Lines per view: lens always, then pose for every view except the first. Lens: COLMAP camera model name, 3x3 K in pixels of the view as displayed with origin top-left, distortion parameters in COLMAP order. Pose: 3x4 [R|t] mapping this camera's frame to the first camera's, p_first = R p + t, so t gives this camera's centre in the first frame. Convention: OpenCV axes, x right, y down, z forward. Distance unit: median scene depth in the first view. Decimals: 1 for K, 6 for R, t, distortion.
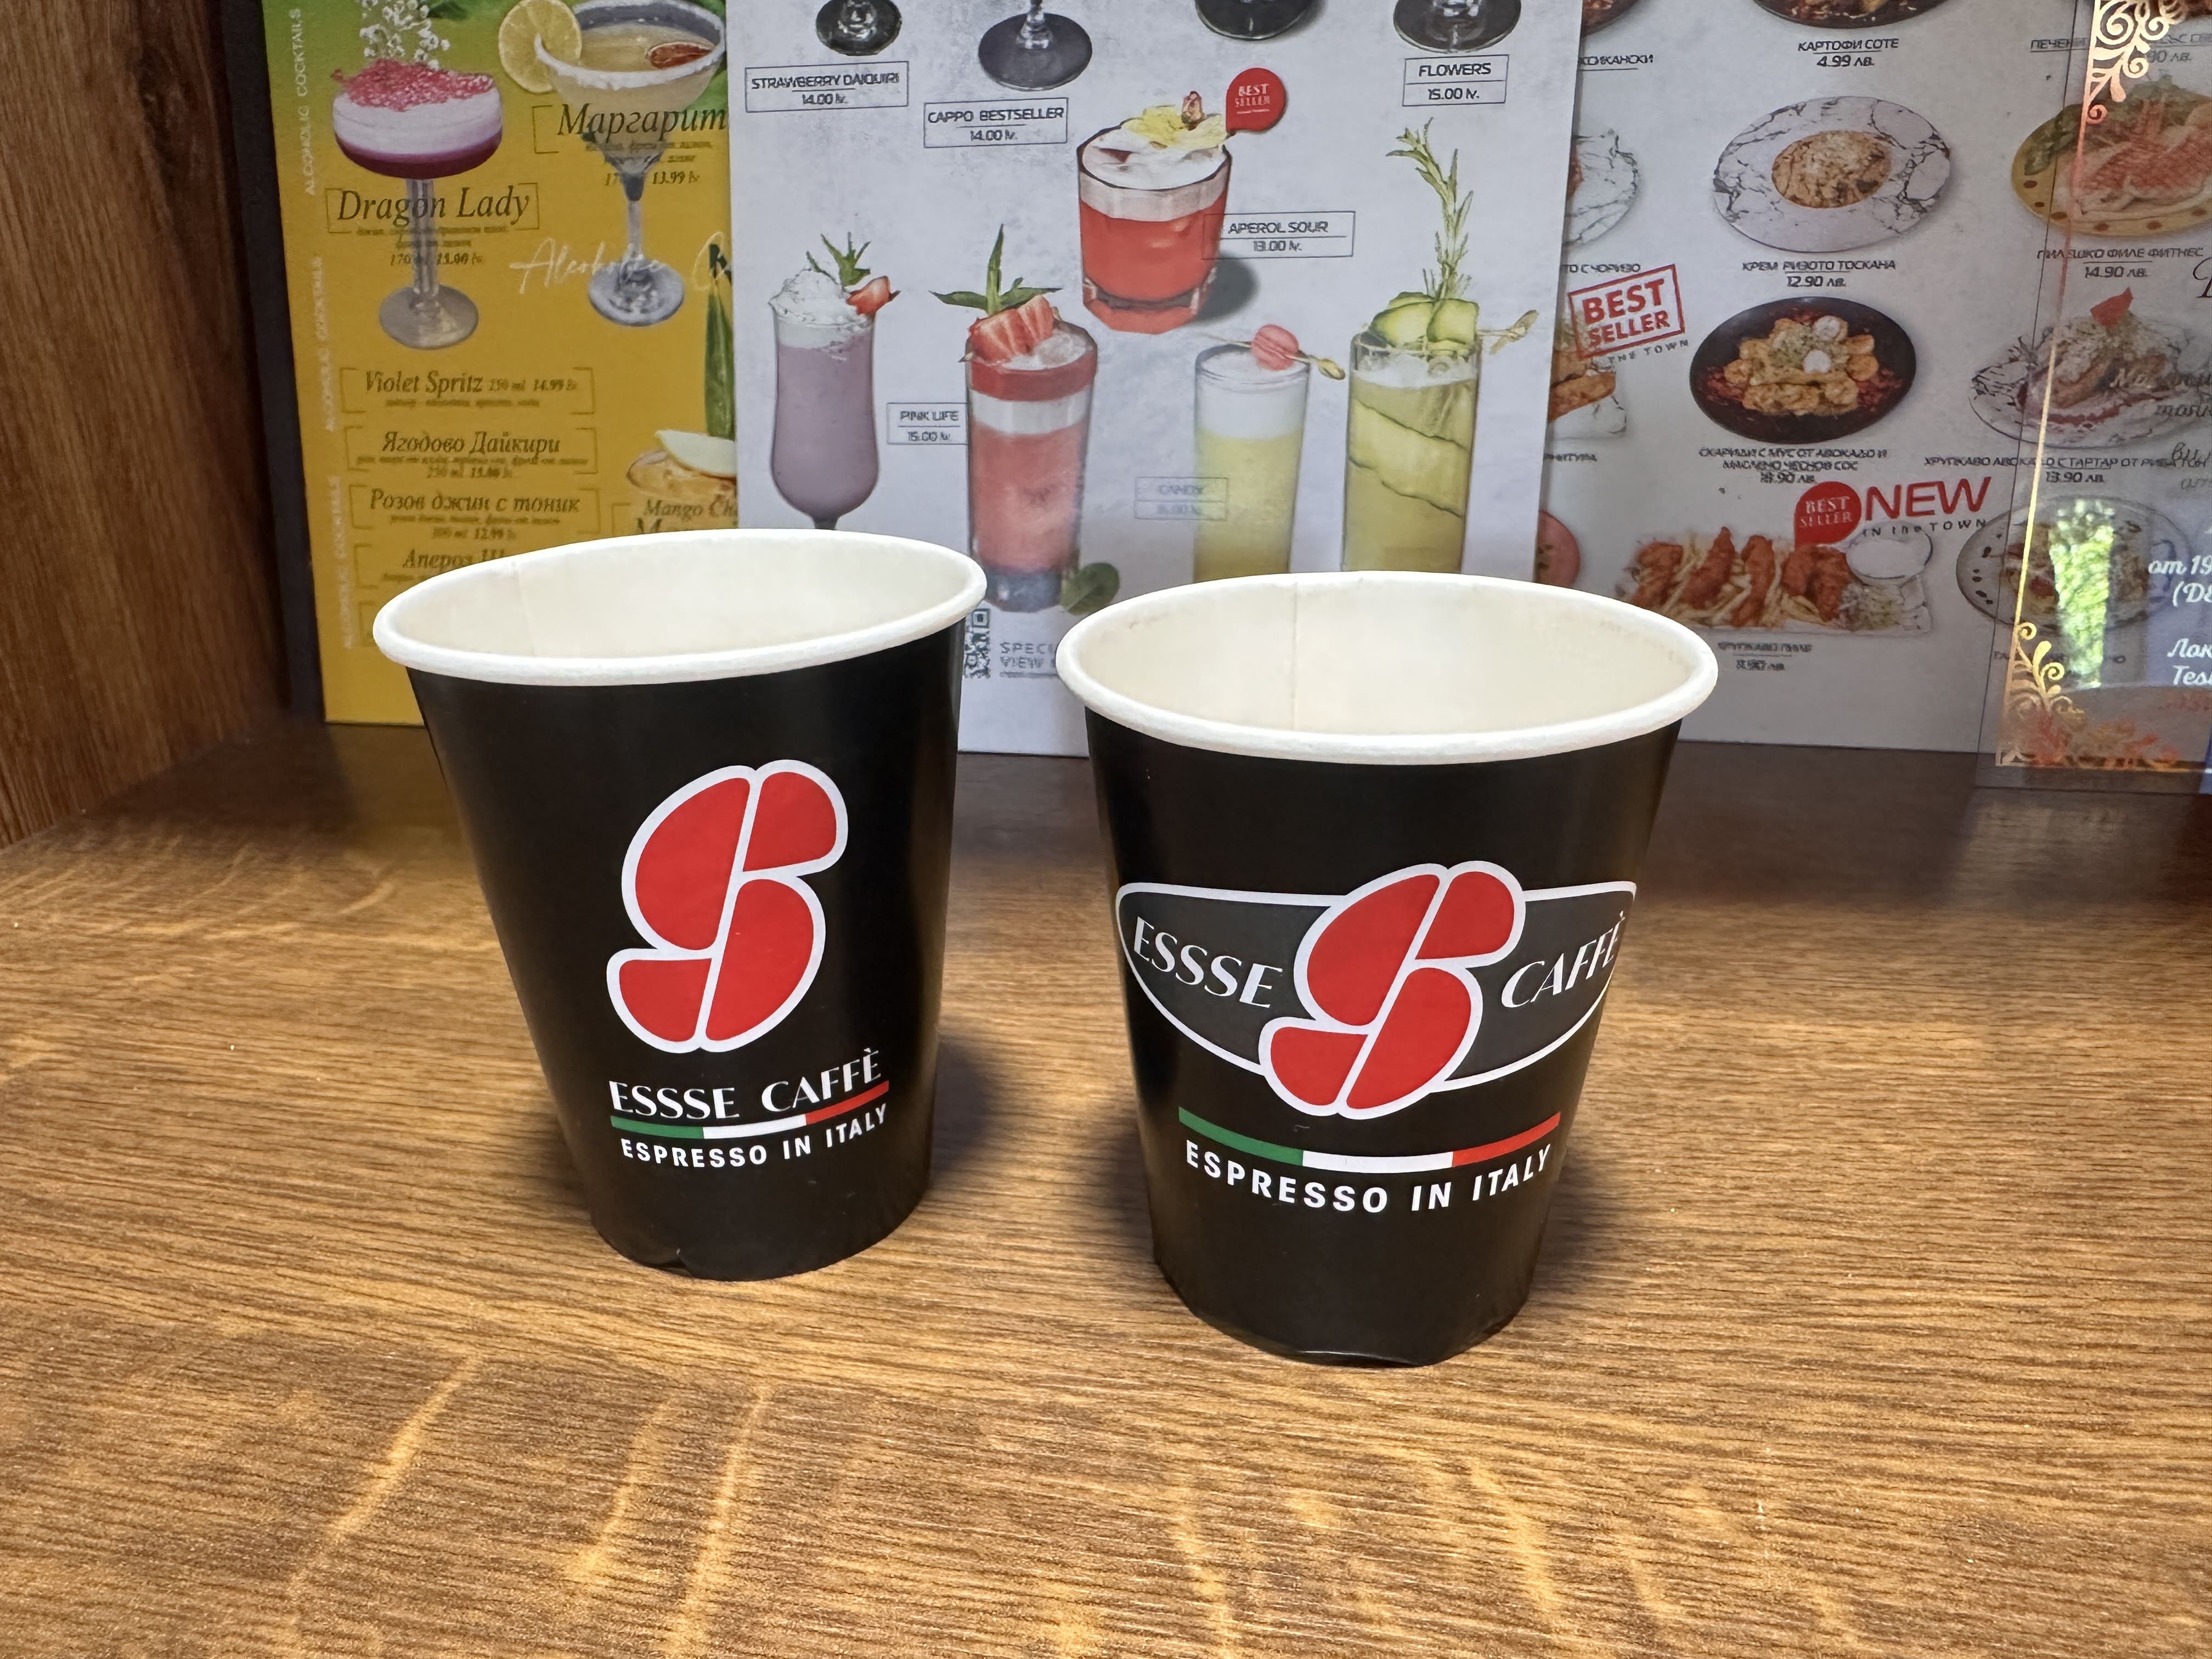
lens RADIAL K [[1572.0, 0, 1058.3], [0, 1572.0, 948.8], [0, 0, 1]] dist [-0.013313, 0.005468]
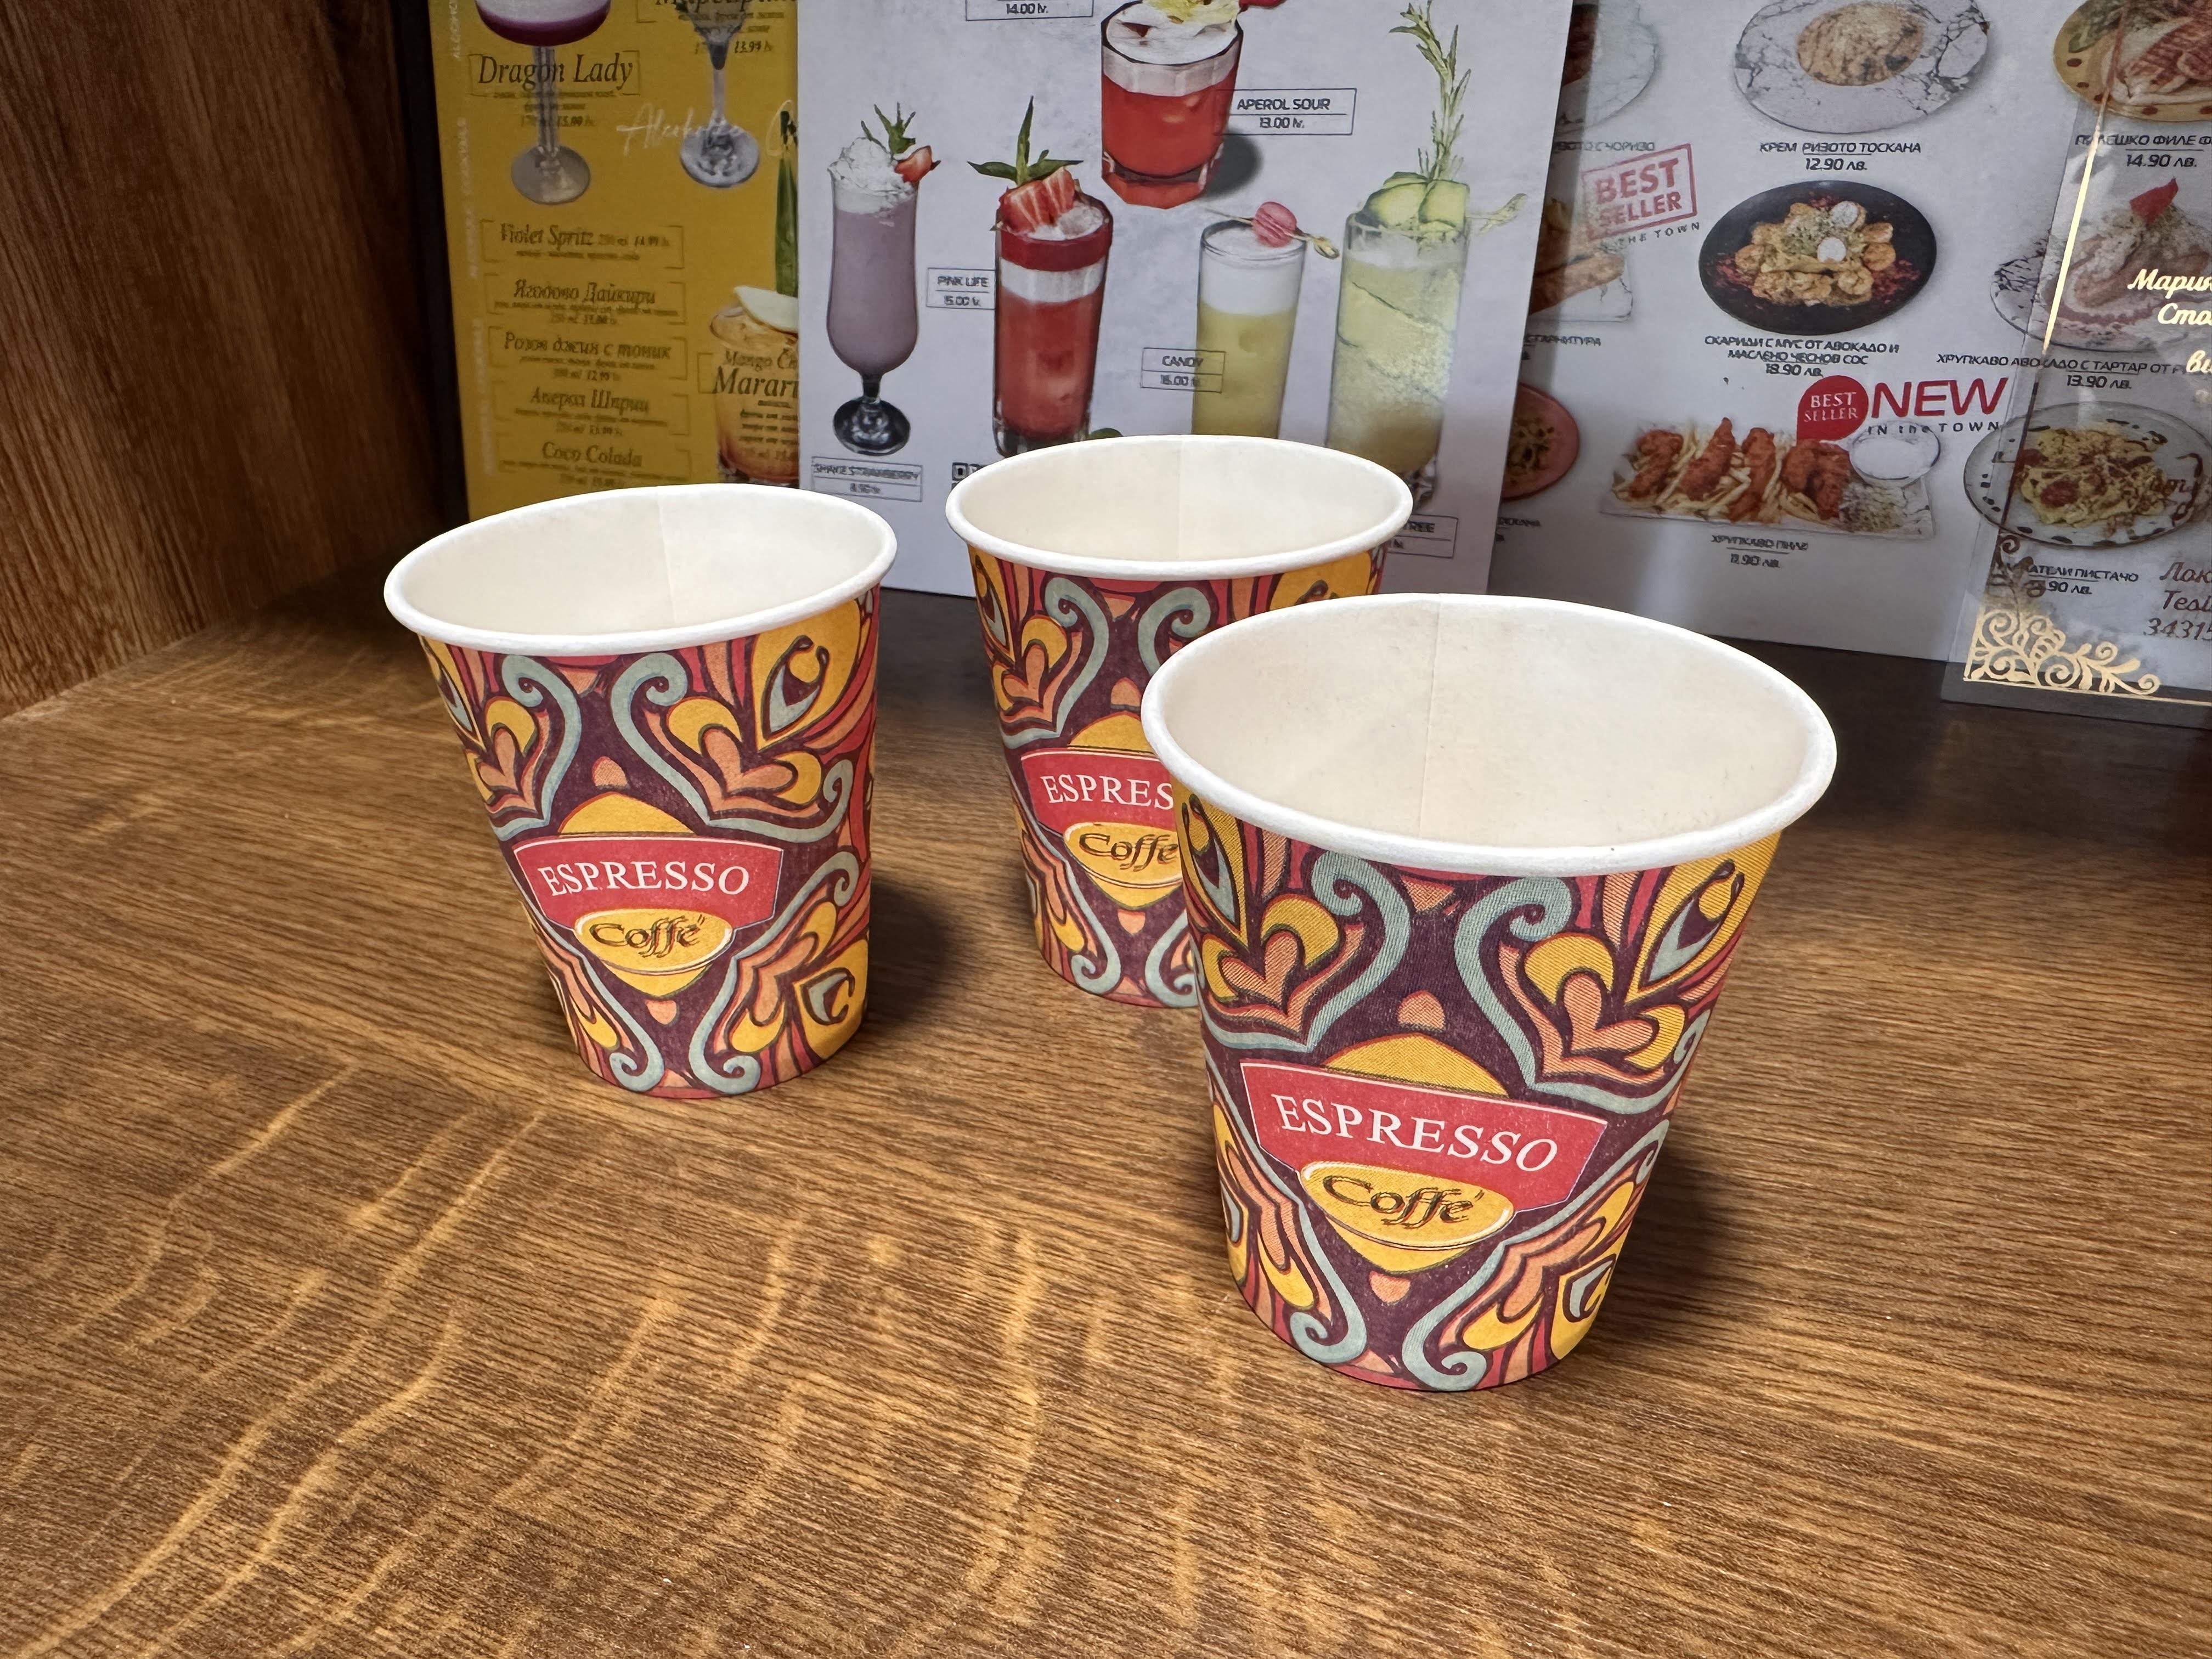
lens RADIAL K [[1574.9, 0, 1054.8], [0, 1574.9, 953.9], [0, 0, 1]] dist [-0.013846, 0.005717]
pose [[0.978445, 0.101015, -0.180112, 0.233586], [-0.078852, 0.988861, 0.126238, -0.026098], [0.190858, -0.109315, 0.975512, -0.094643]]
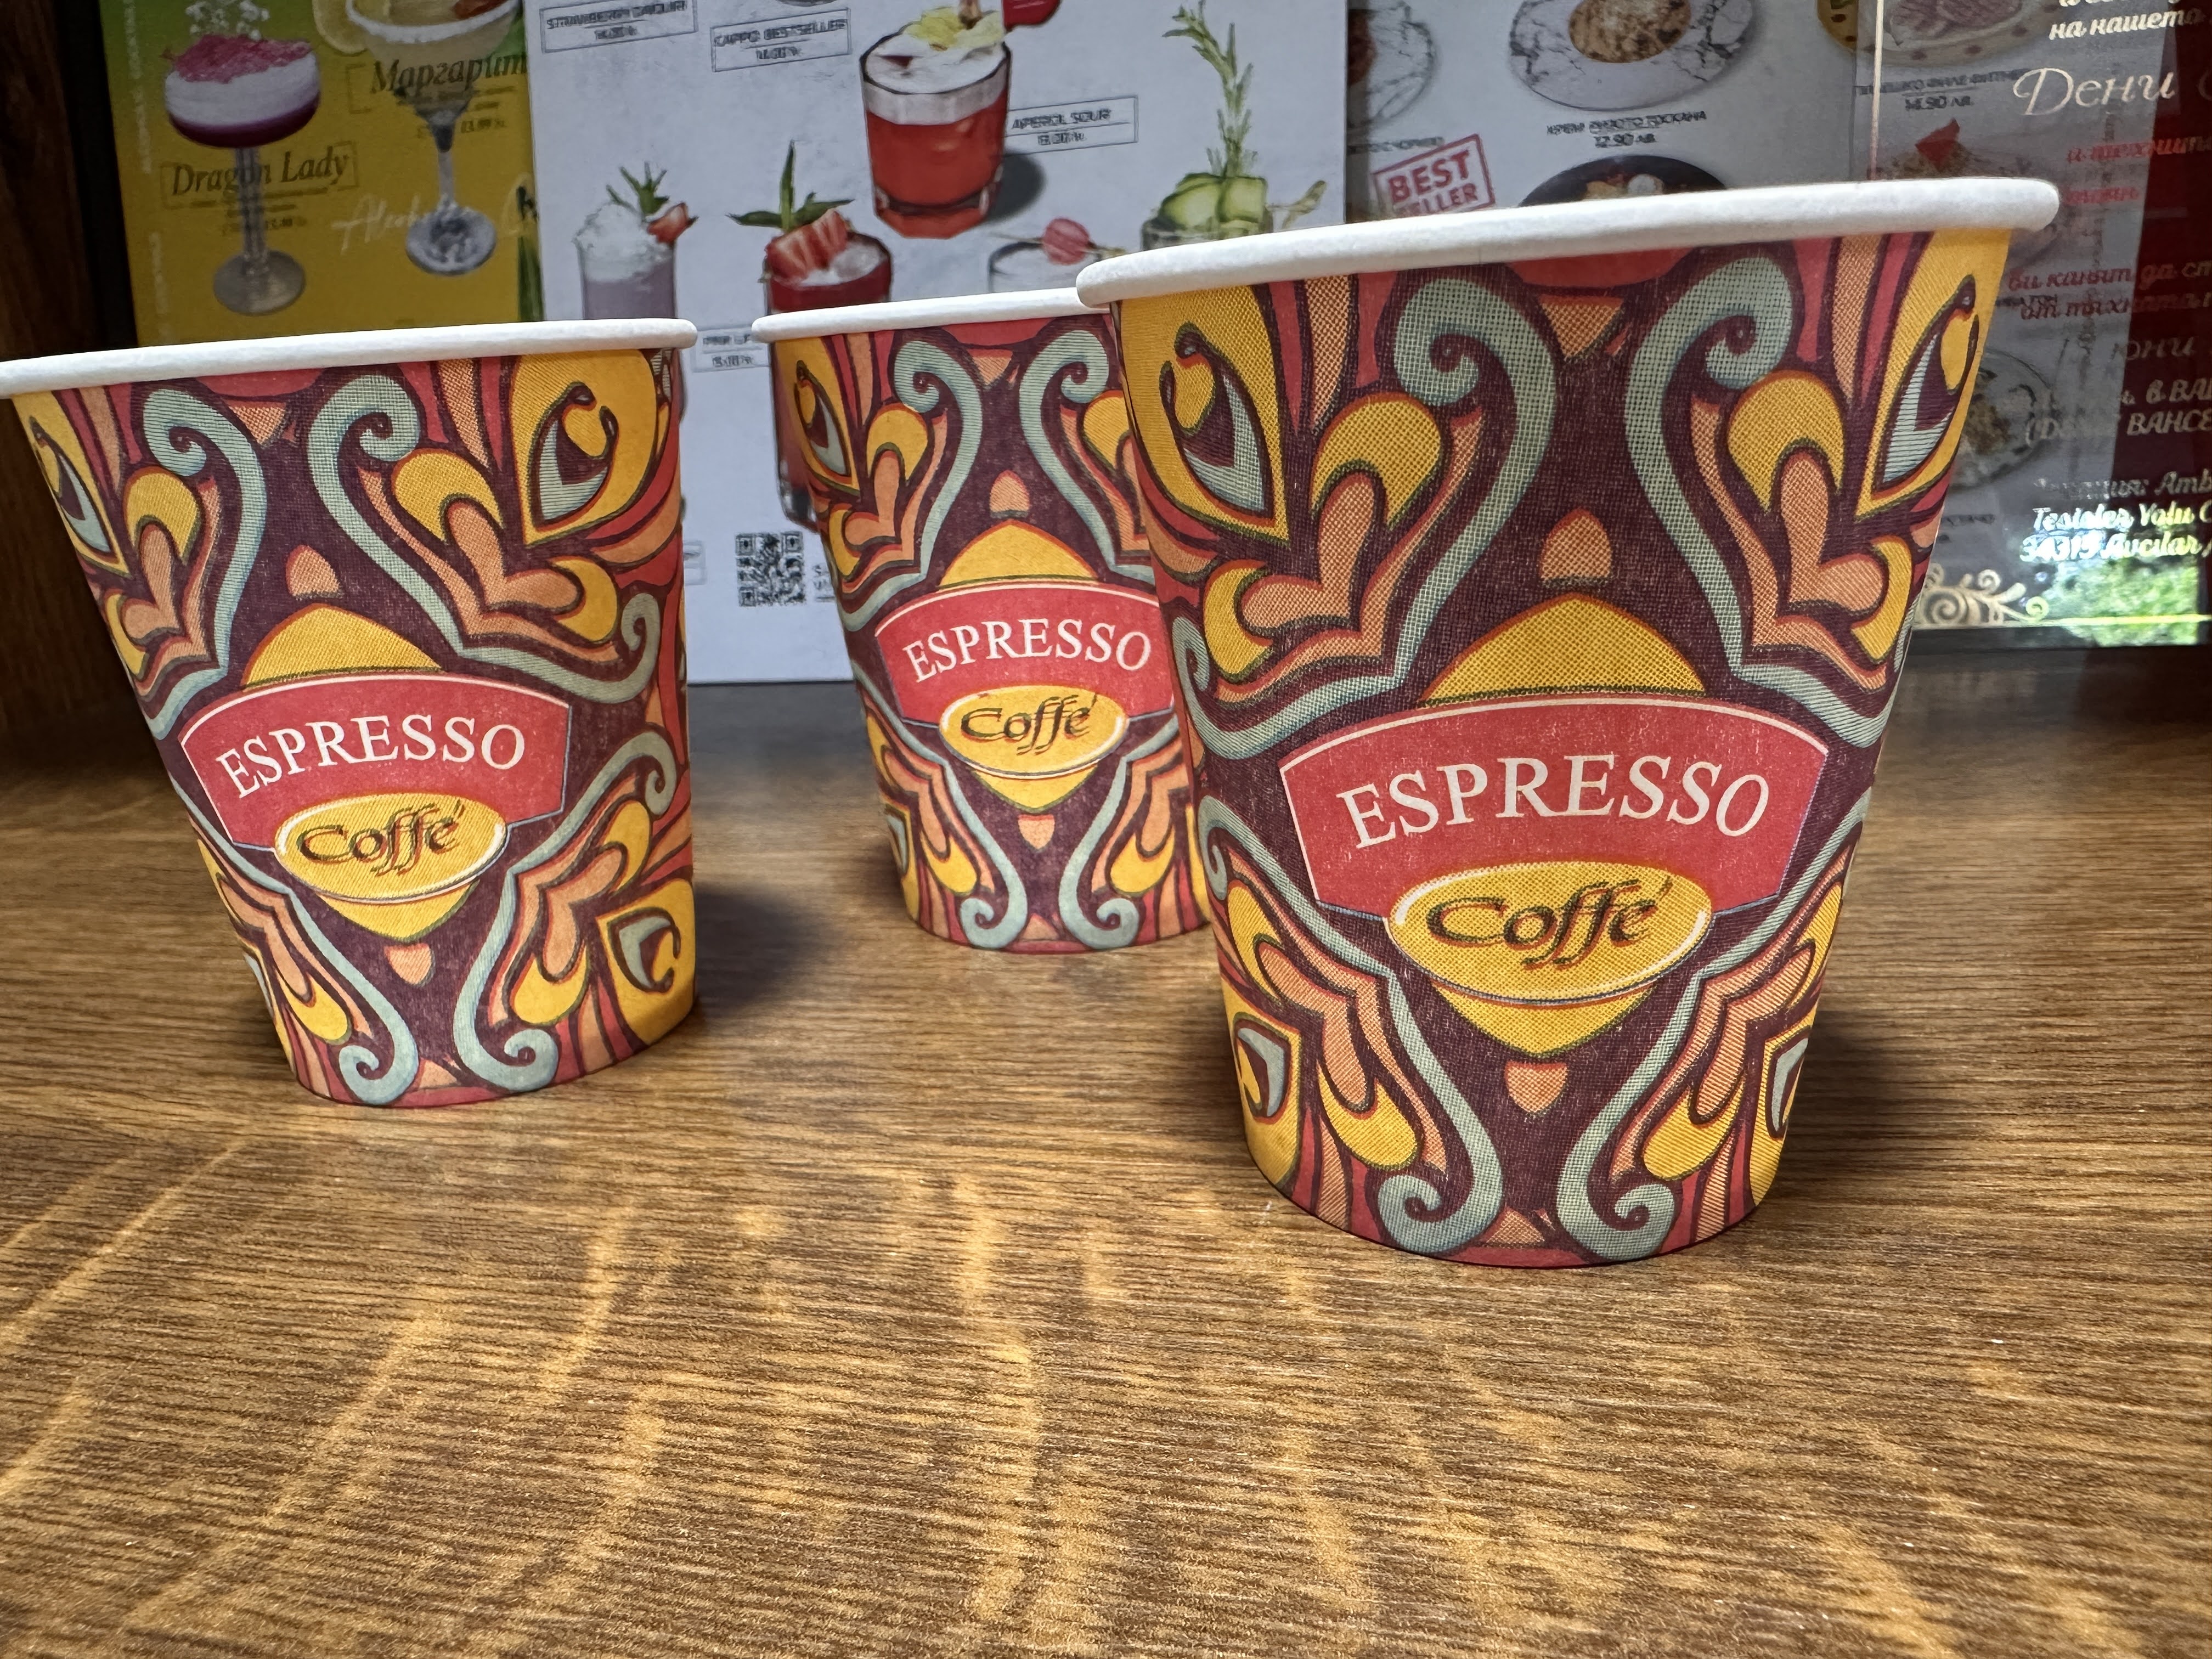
lens RADIAL K [[1574.9, 0, 1054.8], [0, 1574.9, 953.9], [0, 0, 1]] dist [-0.013846, 0.005717]
pose [[0.997857, -0.030534, -0.057872, 0.175811], [0.026601, 0.997361, -0.067555, 0.125144], [0.059782, 0.065870, 0.996036, 0.057026]]
